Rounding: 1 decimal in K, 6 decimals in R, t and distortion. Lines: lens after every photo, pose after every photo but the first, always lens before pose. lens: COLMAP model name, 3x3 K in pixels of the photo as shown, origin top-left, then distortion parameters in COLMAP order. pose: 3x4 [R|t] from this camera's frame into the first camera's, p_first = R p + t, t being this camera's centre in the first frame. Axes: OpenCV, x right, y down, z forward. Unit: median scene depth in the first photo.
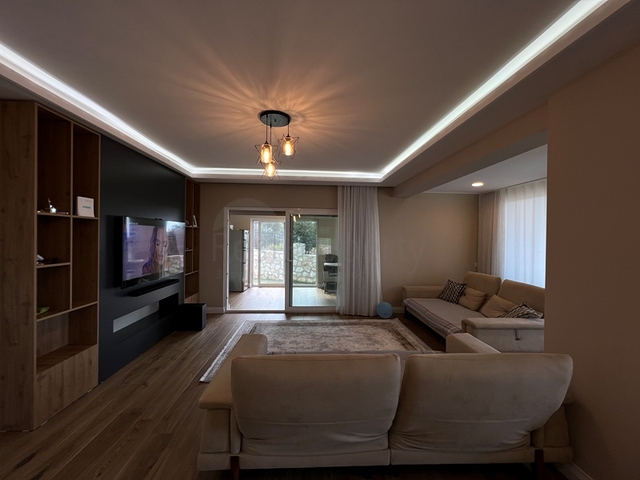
lens RADIAL K [[255.2, 0, 317.6], [0, 255.2, 239.1], [0, 0, 1]] dist [-0.001022, 0.000107]
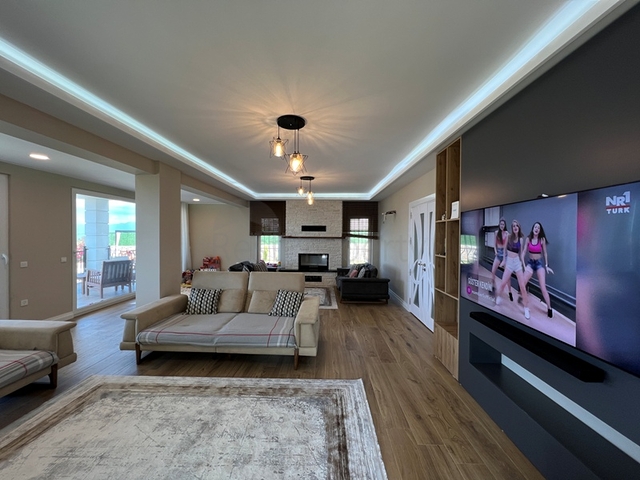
lens RADIAL K [[255.2, 0, 317.6], [0, 255.2, 239.1], [0, 0, 1]] dist [-0.001022, 0.000107]
pose [[-0.996601, -0.020417, 0.079805, -0.376281], [-0.018880, 0.999622, 0.019962, -0.008121], [-0.080183, 0.018388, -0.996611, 2.088573]]
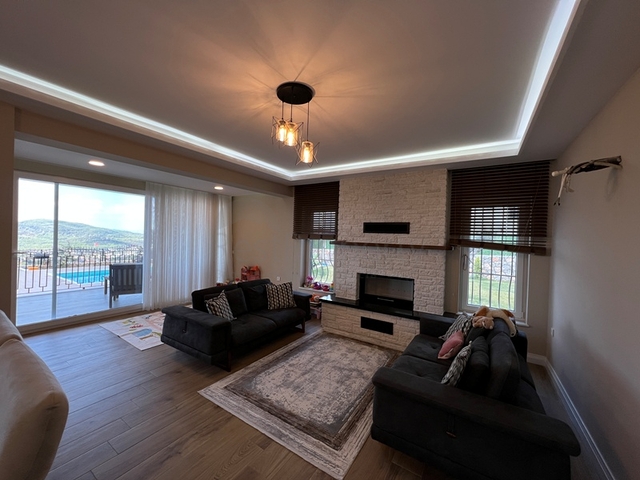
lens RADIAL K [[255.2, 0, 317.6], [0, 255.2, 239.1], [0, 0, 1]] dist [-0.001022, 0.000107]
pose [[-0.812879, -0.043086, 0.580837, -0.674766], [-0.038450, 0.999054, 0.020299, -0.018739], [-0.581162, -0.005833, -0.813767, 0.589711]]
